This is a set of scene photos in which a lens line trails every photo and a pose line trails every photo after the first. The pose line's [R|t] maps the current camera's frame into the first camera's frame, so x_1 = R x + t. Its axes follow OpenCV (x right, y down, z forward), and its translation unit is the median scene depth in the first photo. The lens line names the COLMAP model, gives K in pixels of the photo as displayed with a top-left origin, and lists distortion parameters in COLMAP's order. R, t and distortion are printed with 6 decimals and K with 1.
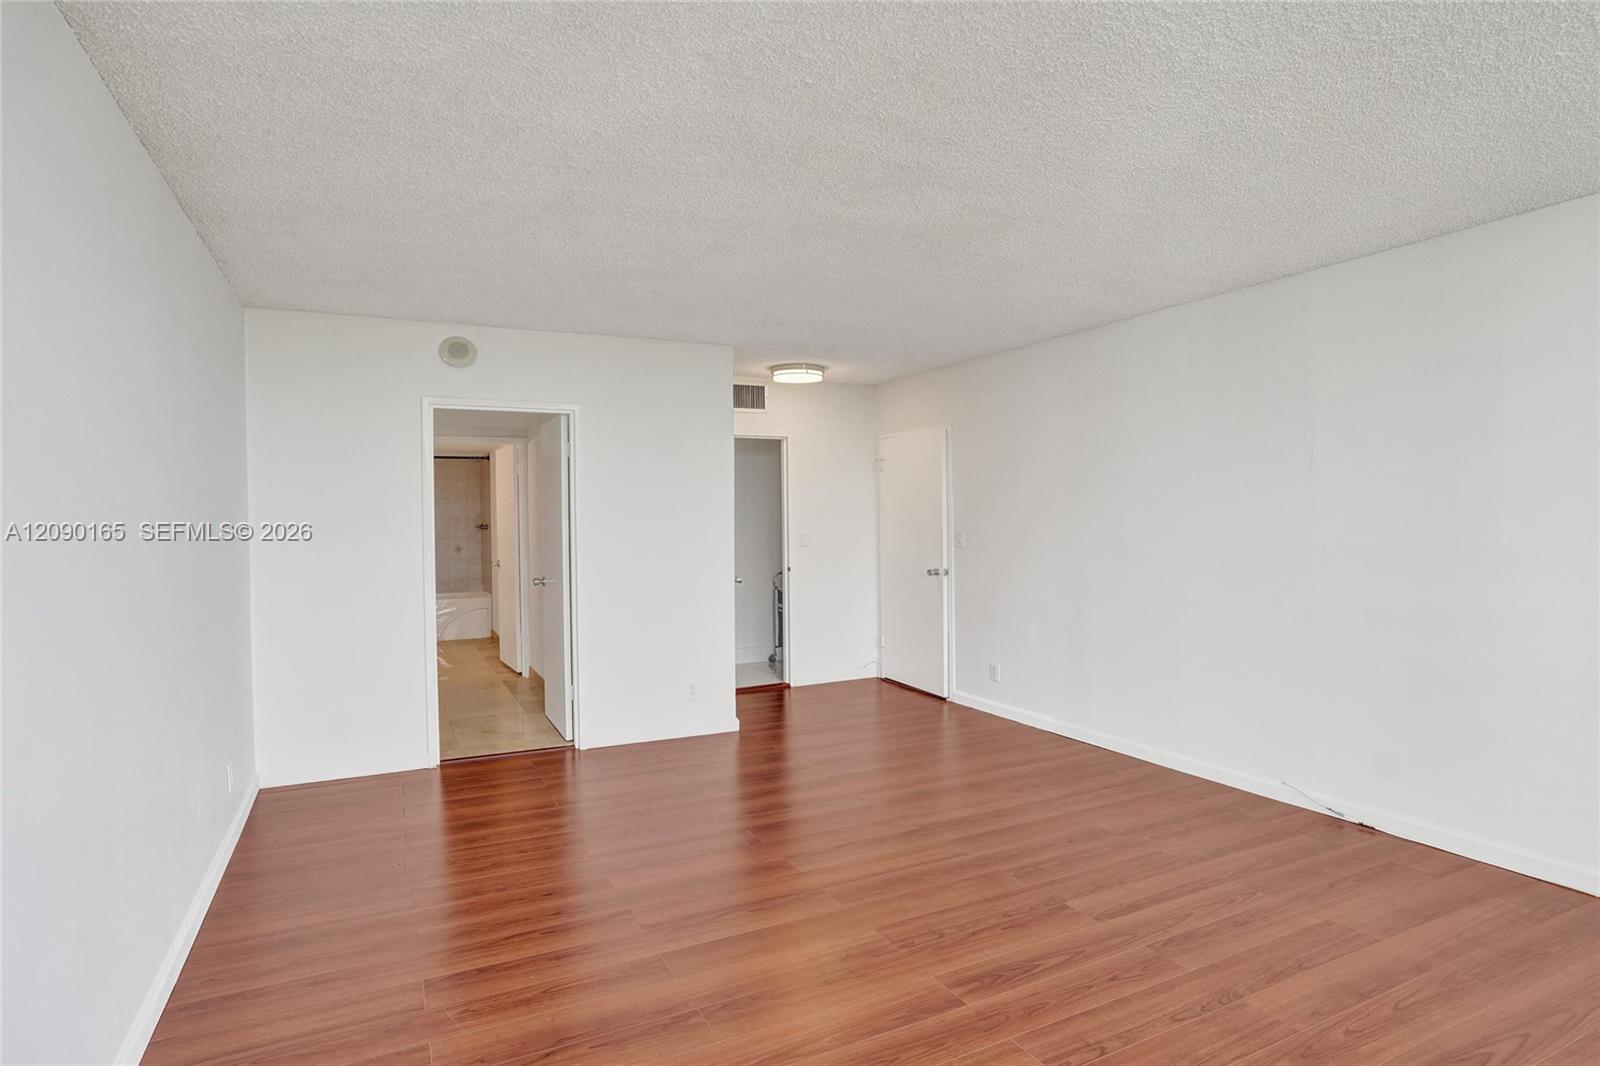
lens RADIAL K [[856.6, 0, 801.2], [0, 856.6, 529.1], [0, 0, 1]] dist [-0.057382, 0.032220]
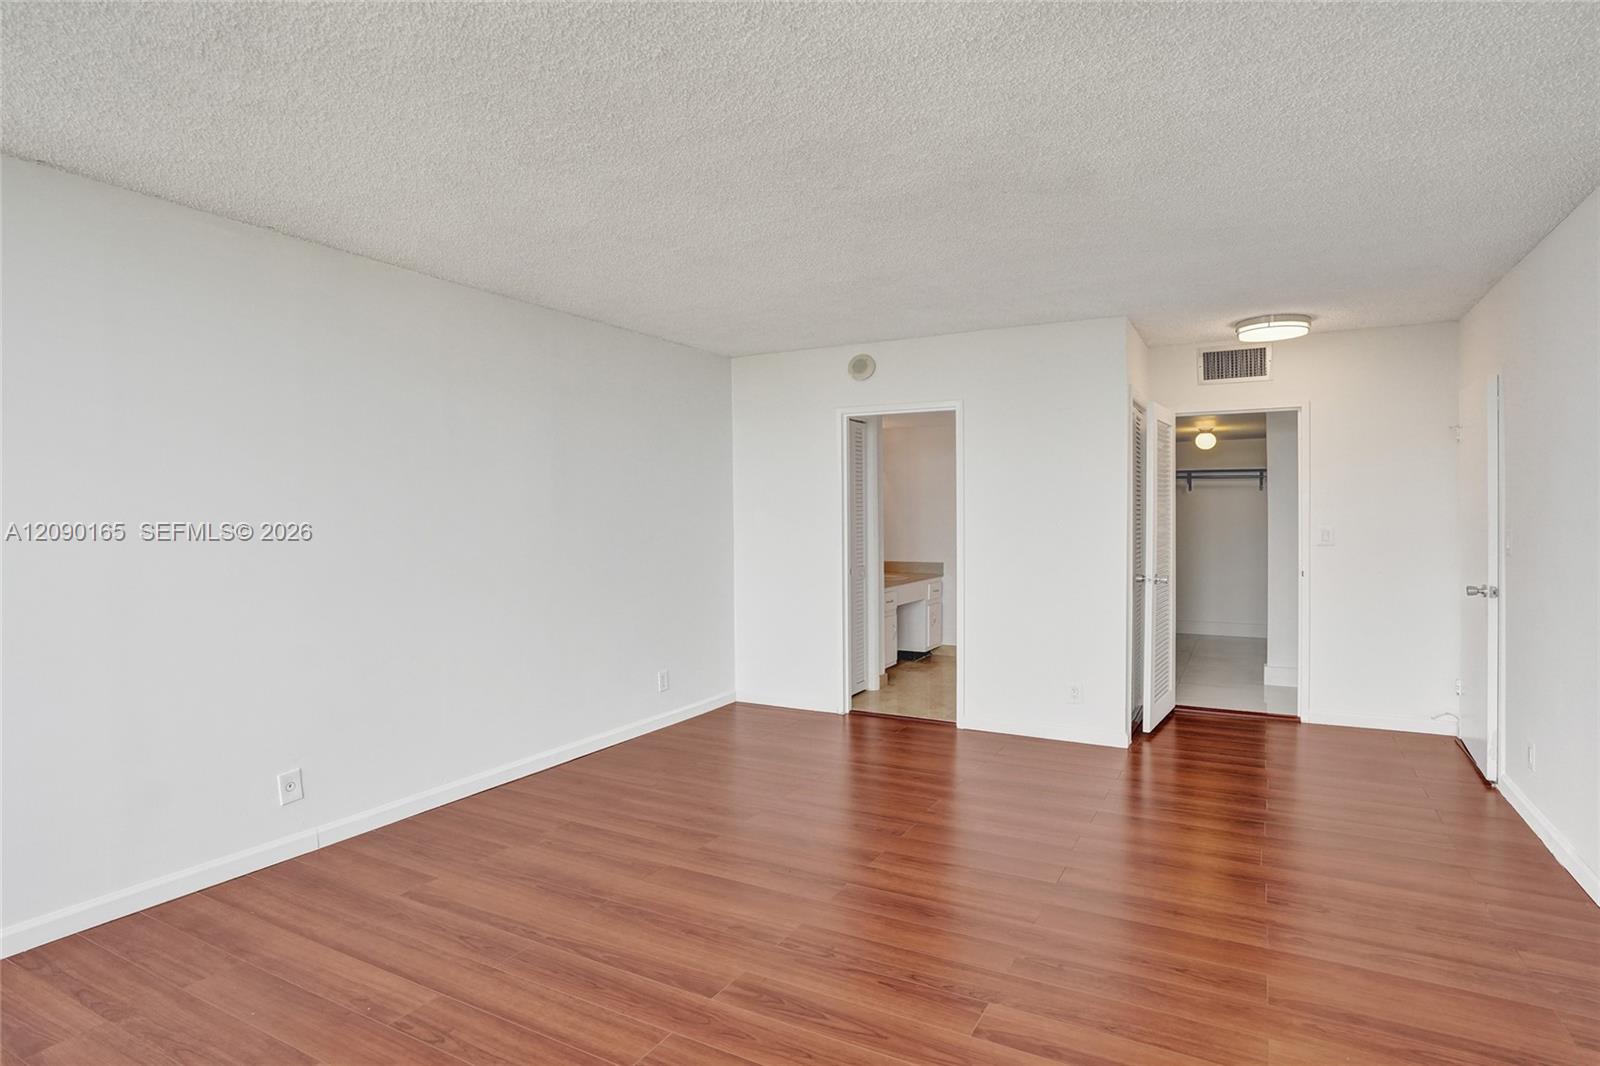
lens RADIAL K [[856.6, 0, 801.2], [0, 856.6, 529.1], [0, 0, 1]] dist [-0.057382, 0.032220]
pose [[0.566083, 0.024090, -0.823996, 0.526242], [-0.010777, 0.999704, 0.021823, -0.008746], [0.824278, -0.003473, 0.566175, 0.255525]]
